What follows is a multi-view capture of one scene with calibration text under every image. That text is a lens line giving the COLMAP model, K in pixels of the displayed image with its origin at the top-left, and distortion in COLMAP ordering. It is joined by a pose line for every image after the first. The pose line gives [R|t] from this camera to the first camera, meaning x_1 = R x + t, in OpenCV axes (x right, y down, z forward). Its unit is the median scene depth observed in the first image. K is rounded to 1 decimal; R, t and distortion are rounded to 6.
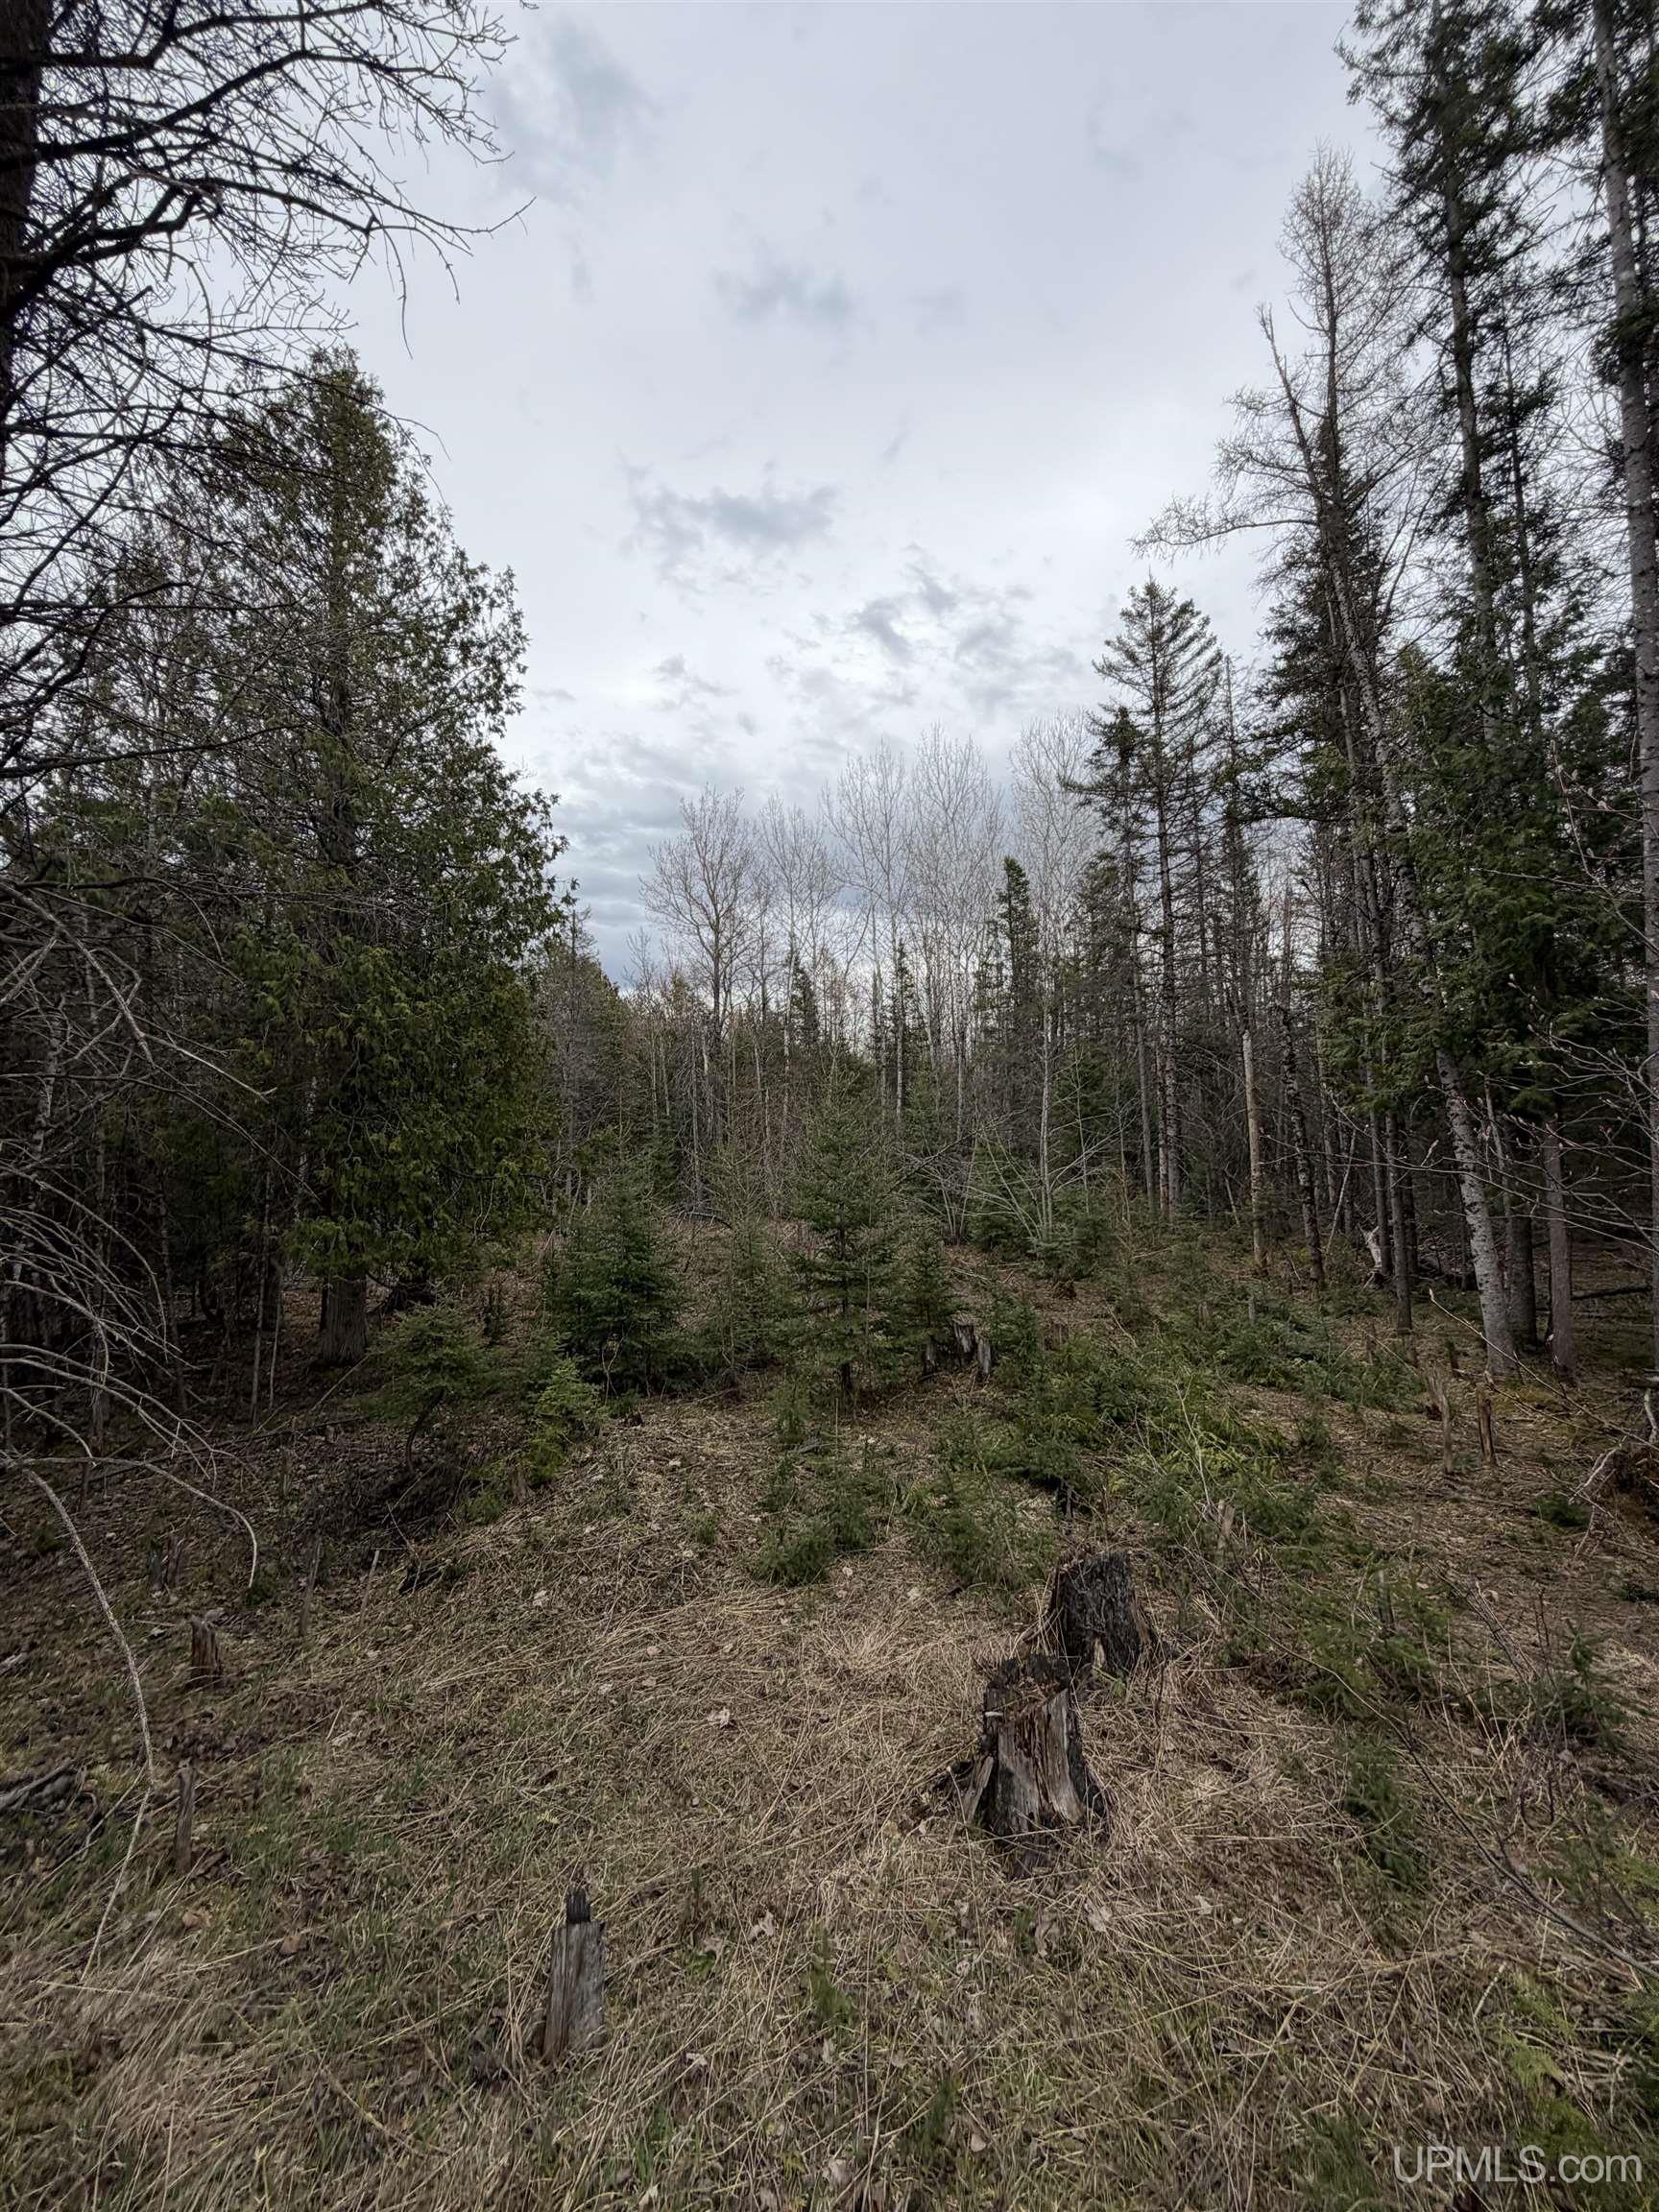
lens RADIAL K [[899.8, 0, 836.7], [0, 899.8, 1114.2], [0, 0, 1]] dist [0.024303, -0.003274]
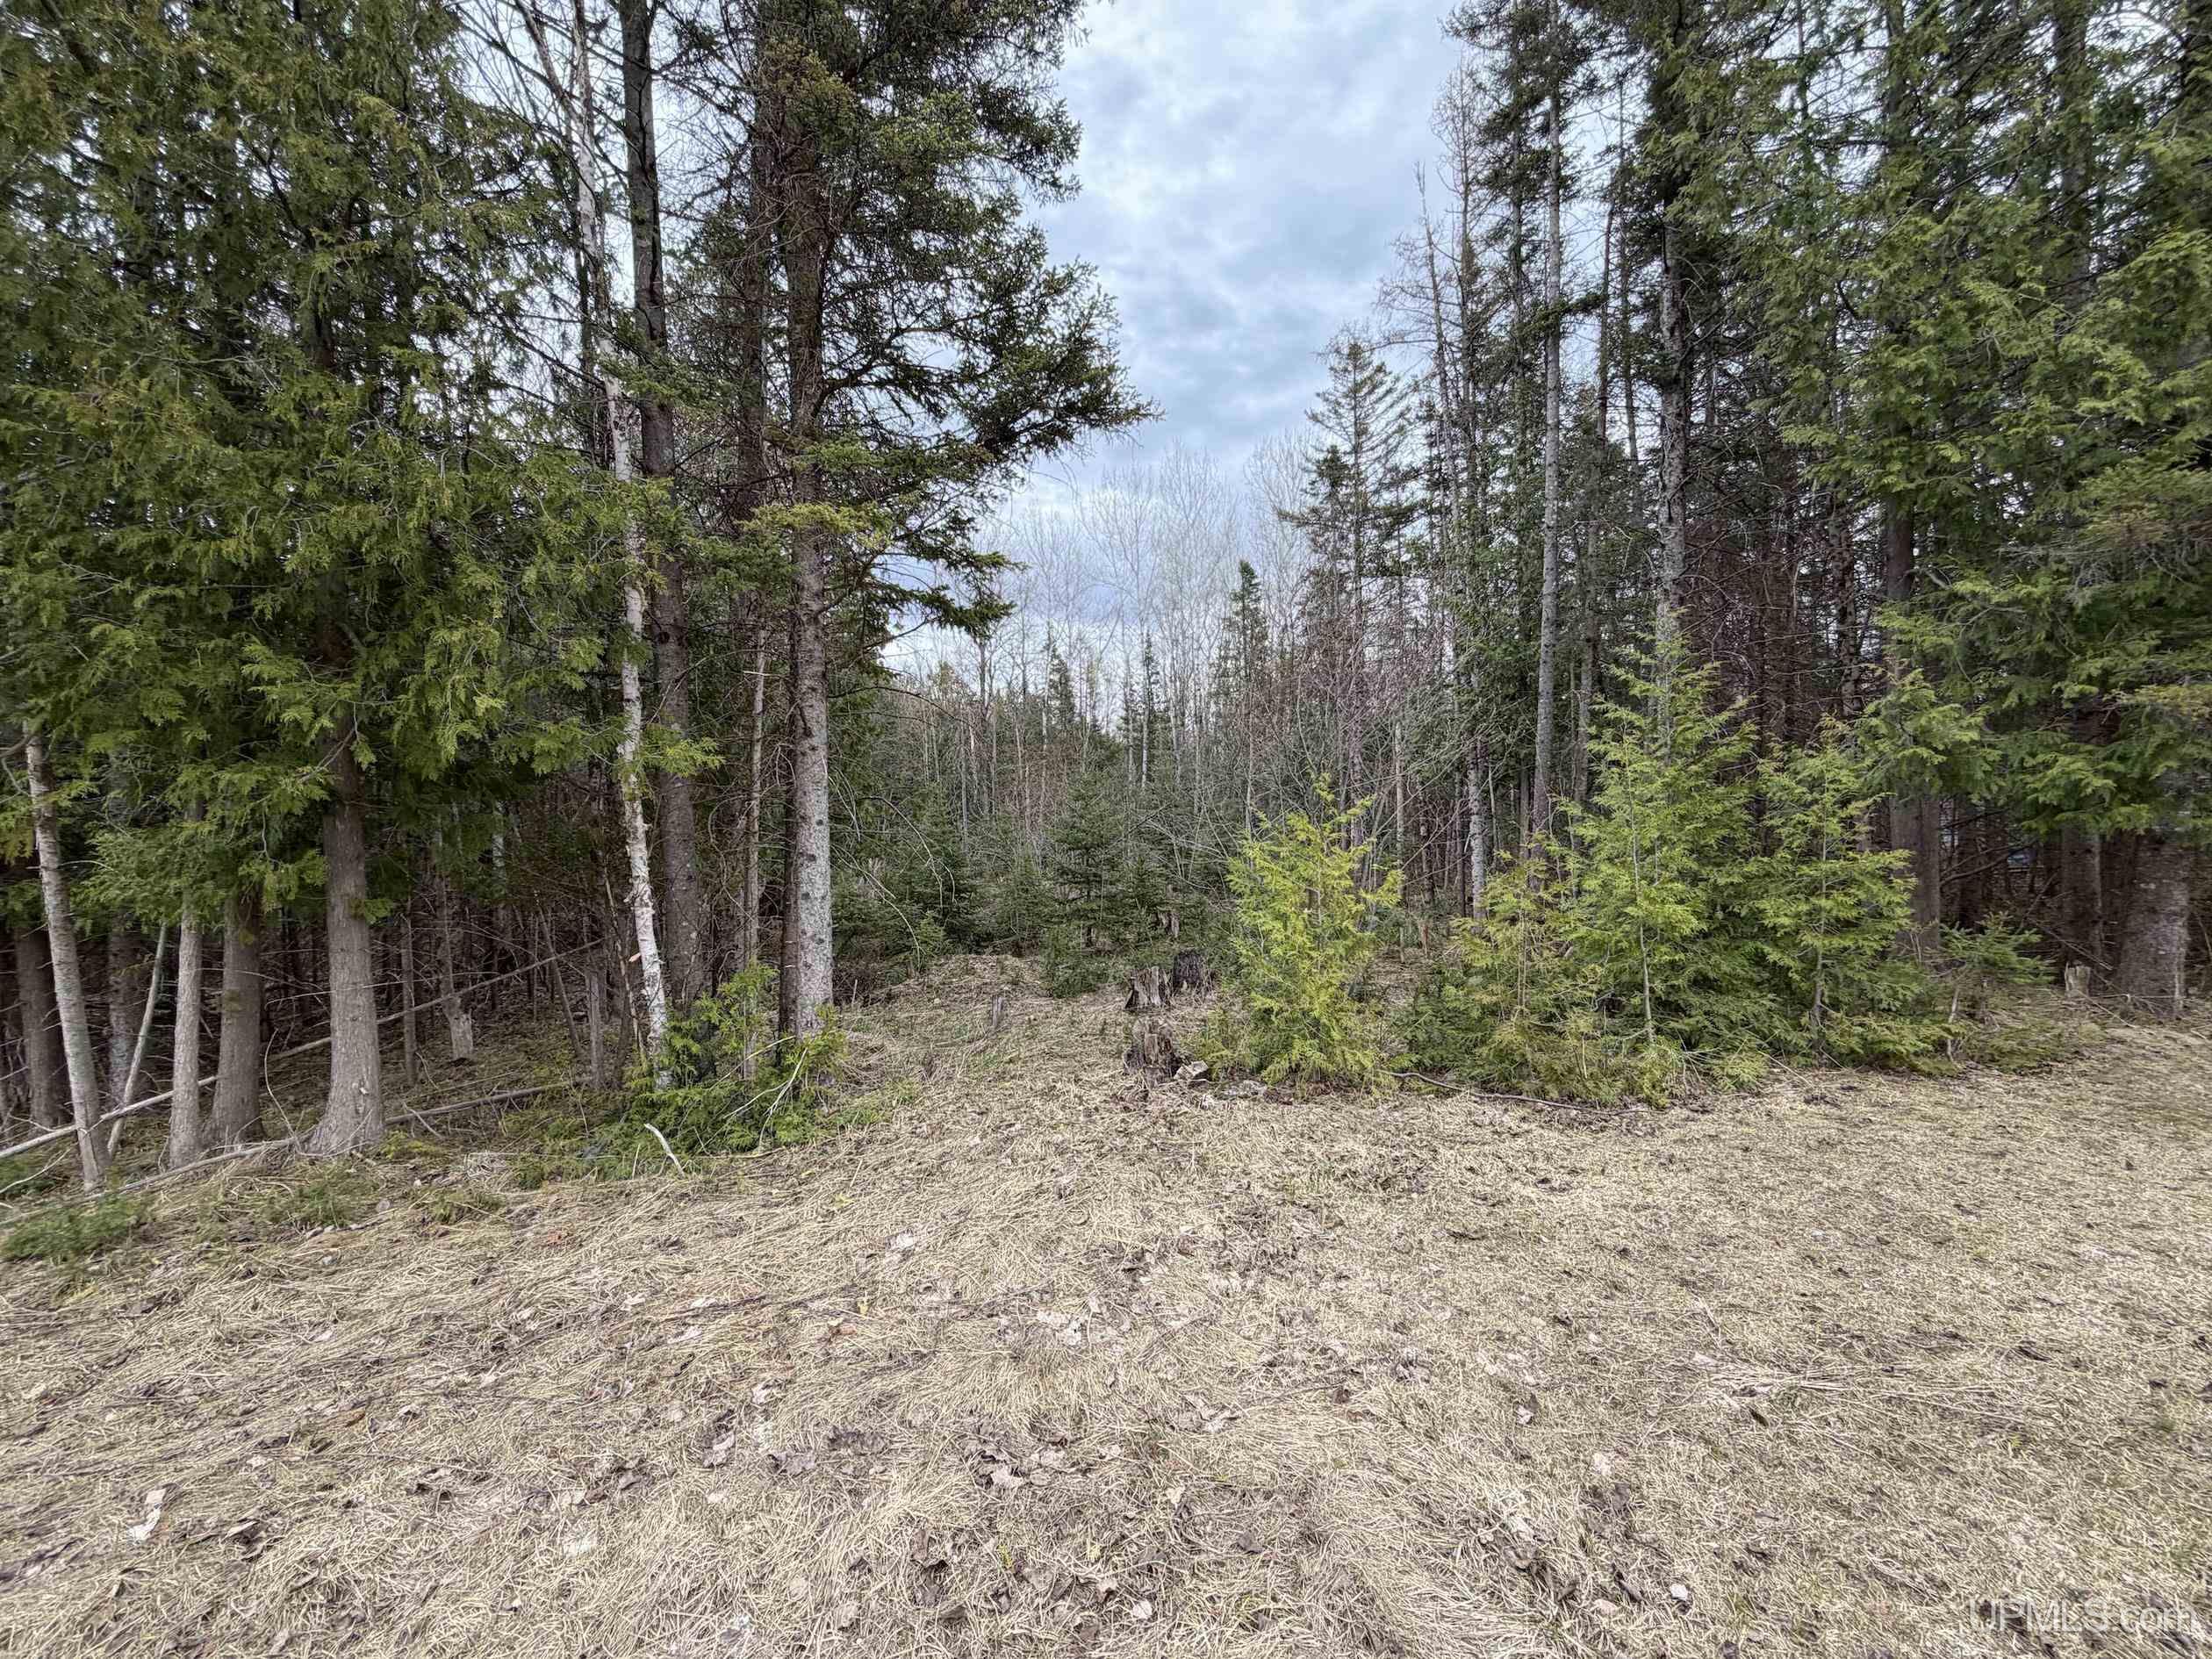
lens RADIAL K [[899.8, 0, 1094.6], [0, 899.8, 840.9], [0, 0, 1]] dist [0.024303, -0.003274]
pose [[0.999932, 0.010854, 0.004355, 0.007927], [-0.011070, 0.998539, 0.052896, 0.021509], [-0.003775, -0.052940, 0.998591, -0.419978]]
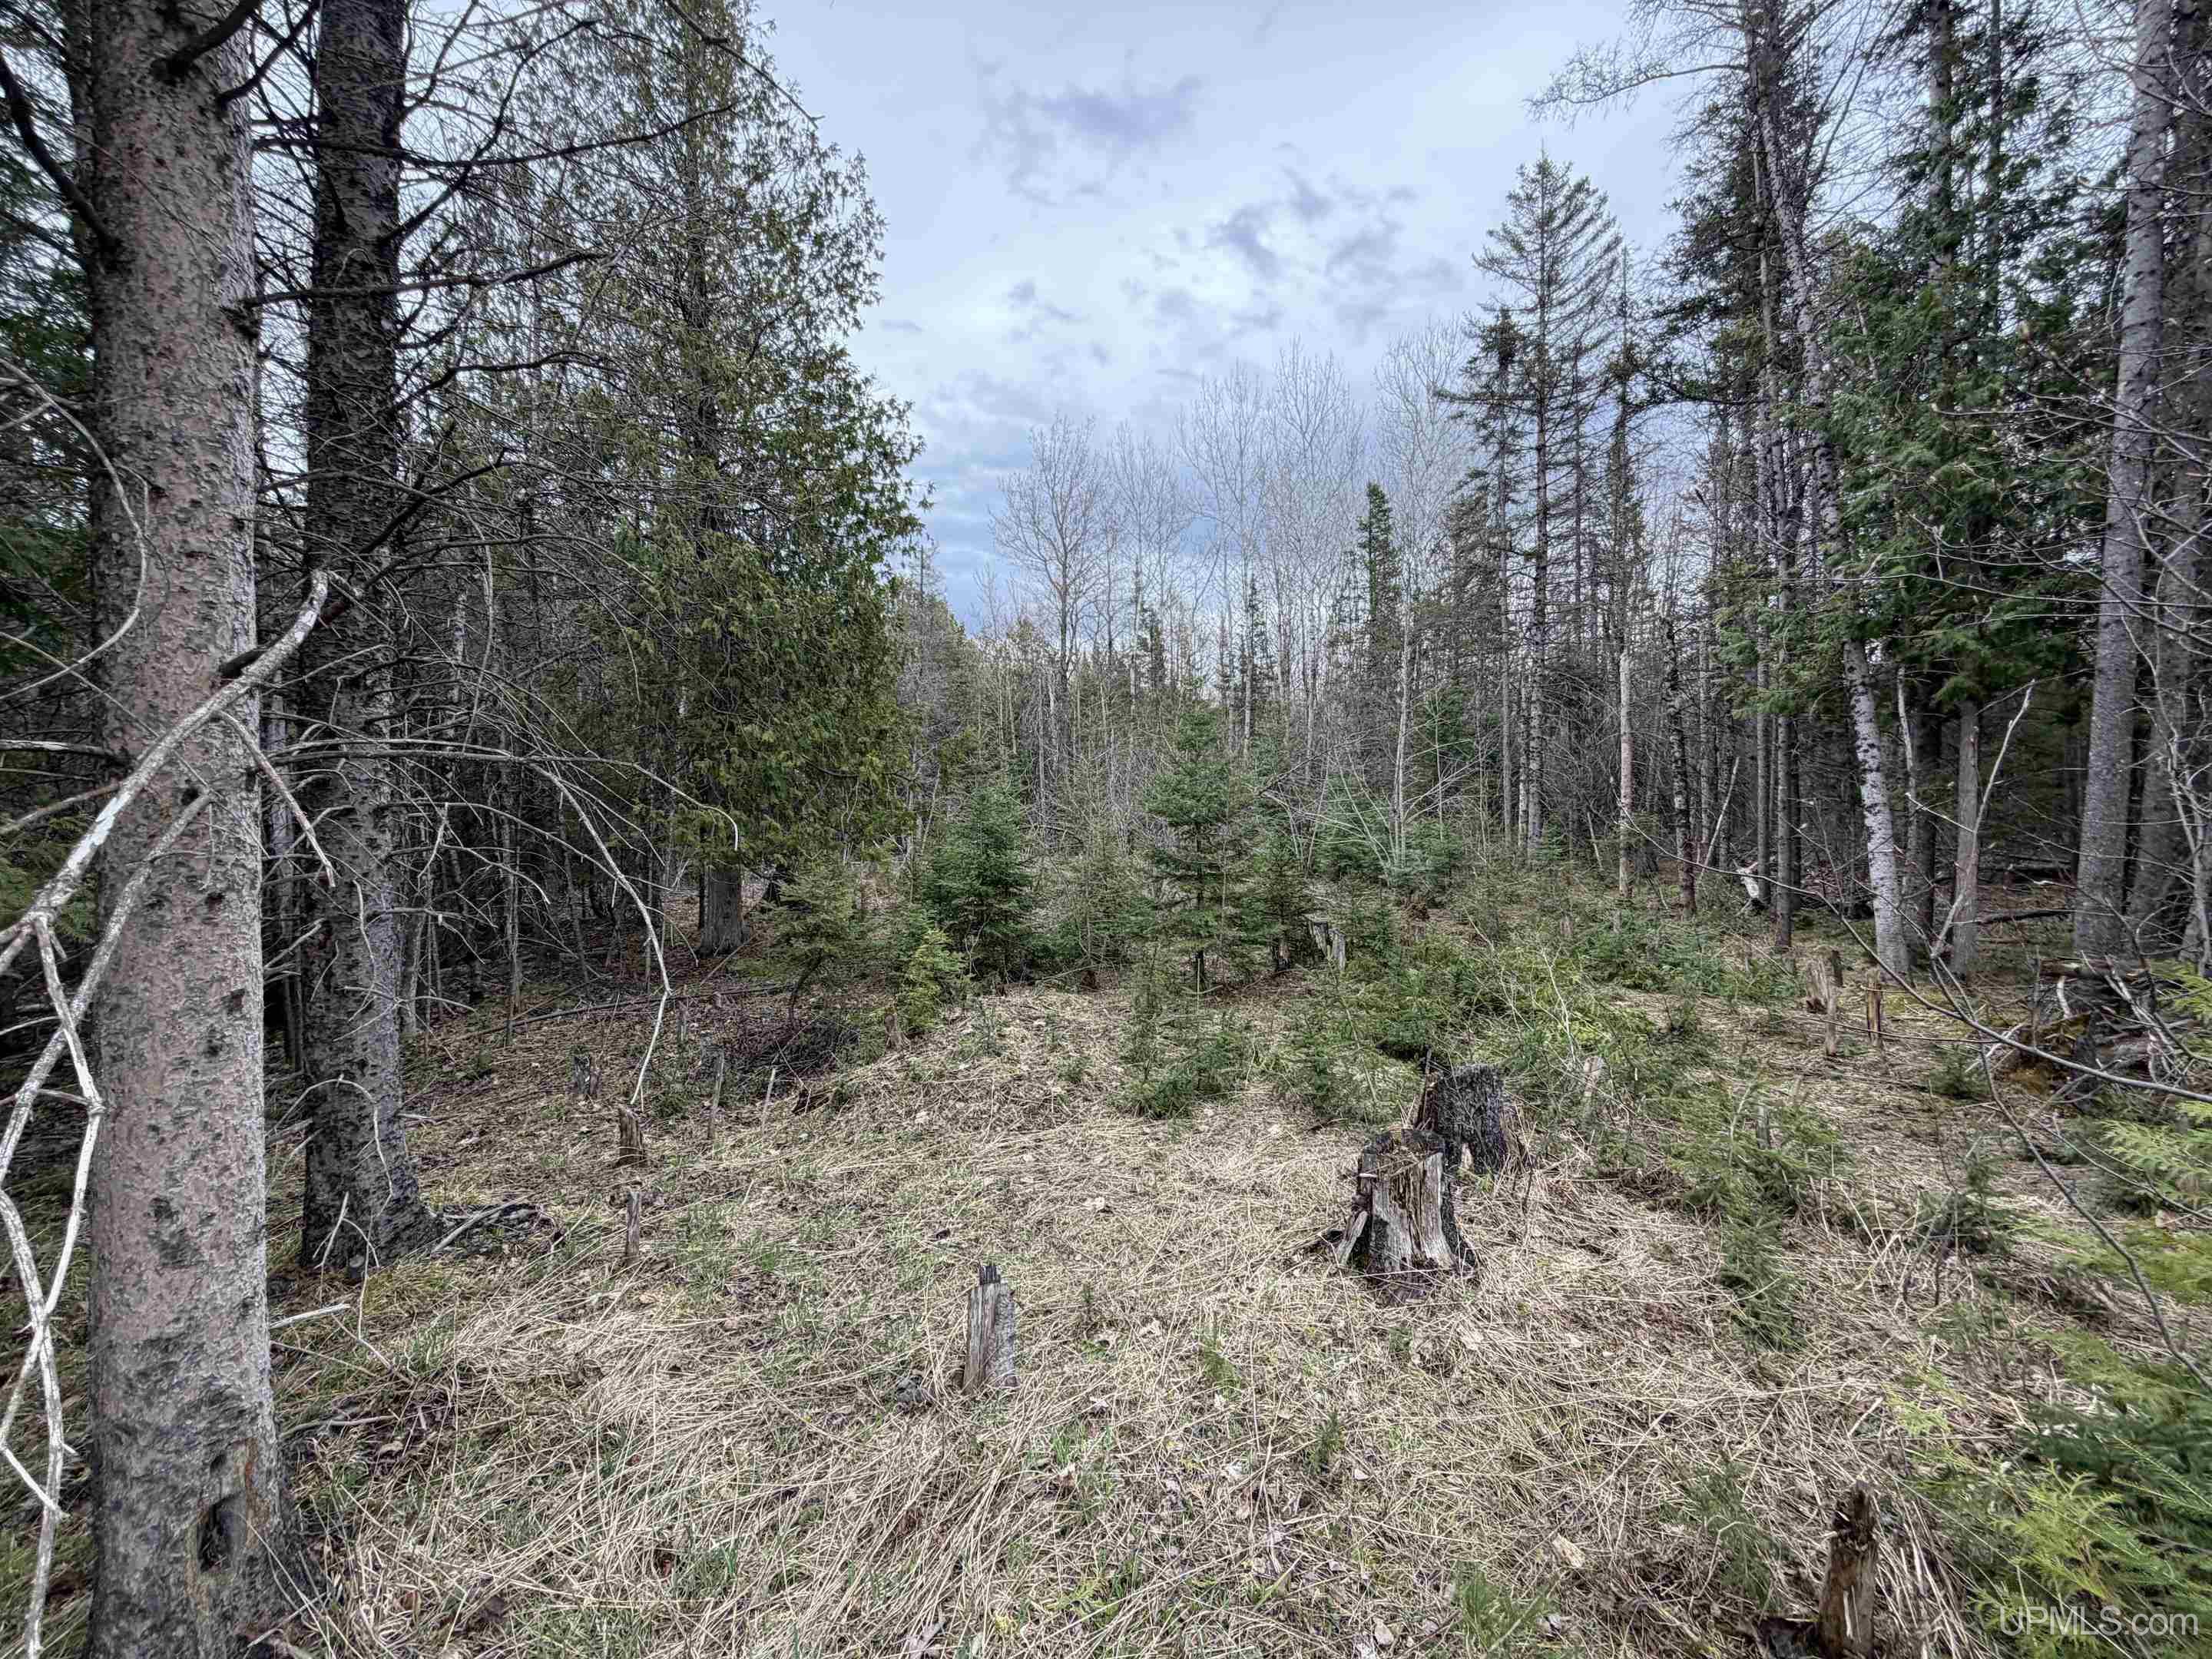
lens RADIAL K [[899.8, 0, 1105.2], [0, 899.8, 838.1], [0, 0, 1]] dist [0.024303, -0.003274]
pose [[0.996571, 0.018566, -0.080630, -0.012413], [-0.012112, 0.996736, 0.079814, 0.046725], [0.081849, -0.078564, 0.993543, -0.006095]]
